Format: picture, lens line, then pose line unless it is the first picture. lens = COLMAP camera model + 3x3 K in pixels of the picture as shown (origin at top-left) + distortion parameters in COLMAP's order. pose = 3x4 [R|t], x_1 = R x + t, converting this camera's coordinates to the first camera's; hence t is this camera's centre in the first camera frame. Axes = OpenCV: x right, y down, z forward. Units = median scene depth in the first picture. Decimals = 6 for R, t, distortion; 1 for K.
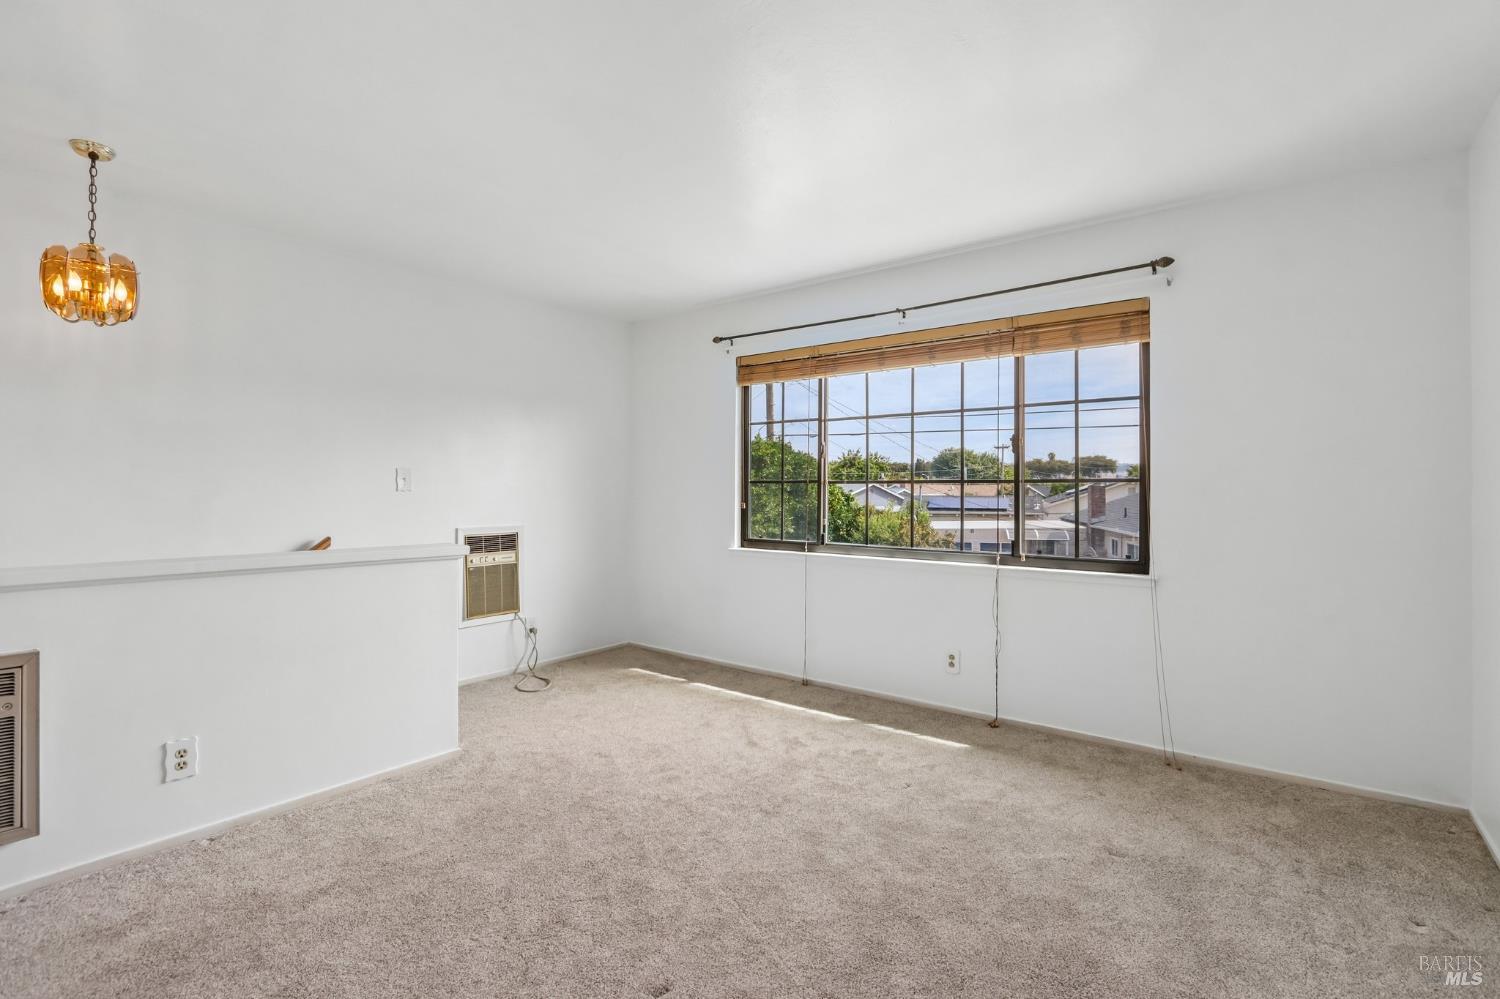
lens RADIAL K [[688.0, 0, 758.9], [0, 688.0, 498.0], [0, 0, 1]] dist [-0.013668, 0.000256]
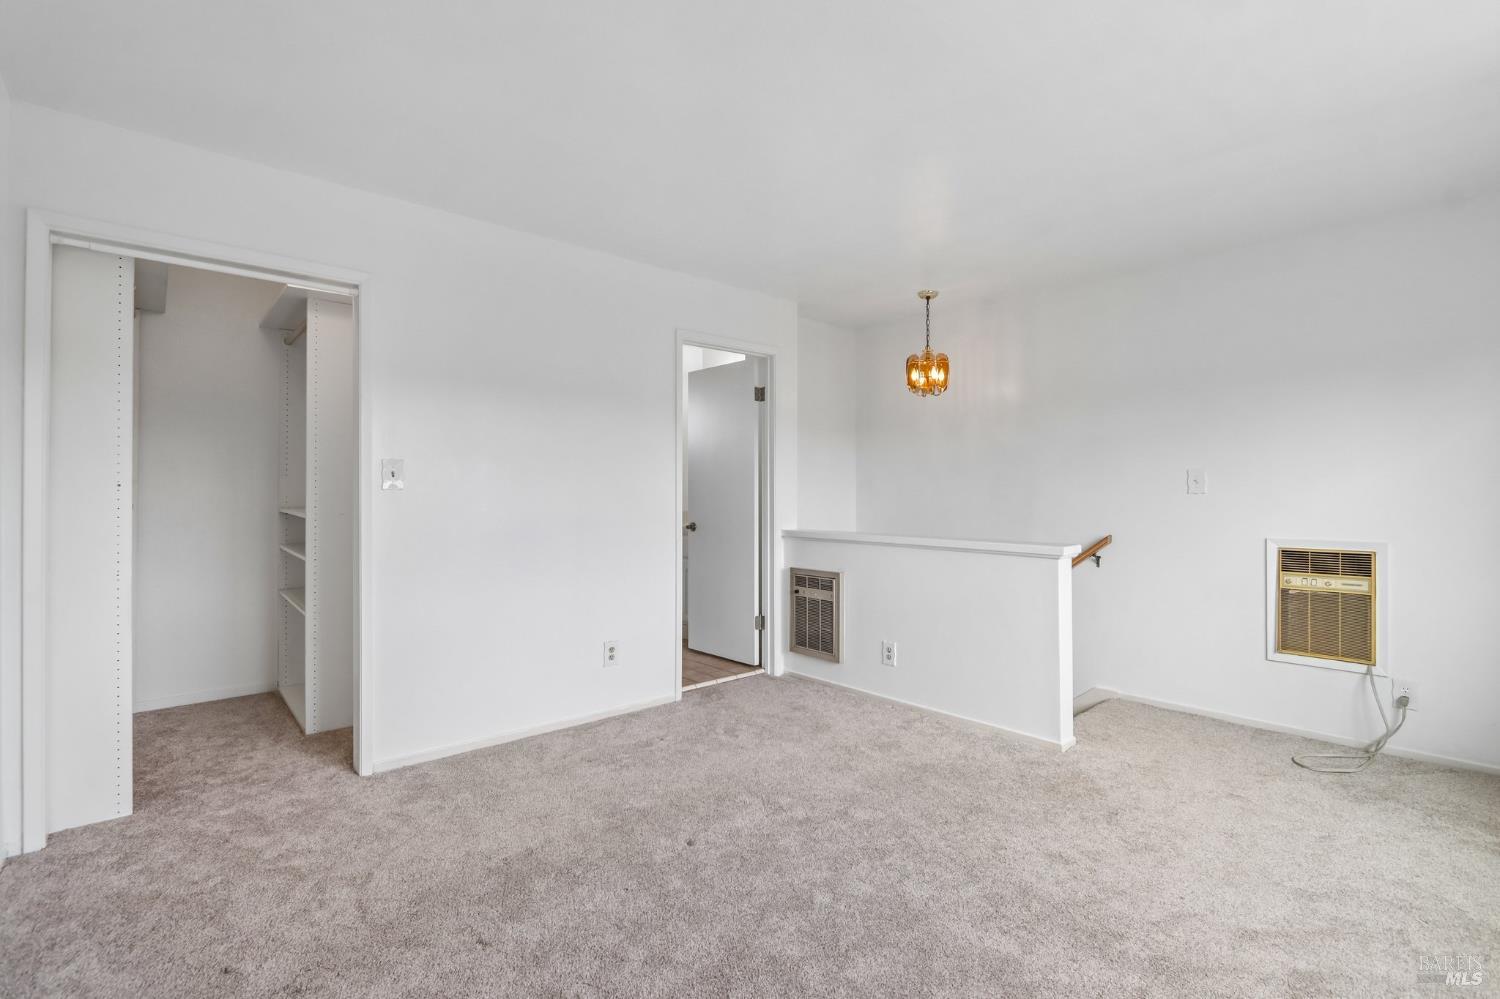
lens RADIAL K [[688.0, 0, 758.0], [0, 688.0, 494.9], [0, 0, 1]] dist [-0.013668, 0.000256]
pose [[-0.184821, -0.001500, -0.982771, 0.512411], [-0.010100, 0.999949, 0.000373, -0.002815], [0.982720, 0.009995, -0.184827, 0.577605]]
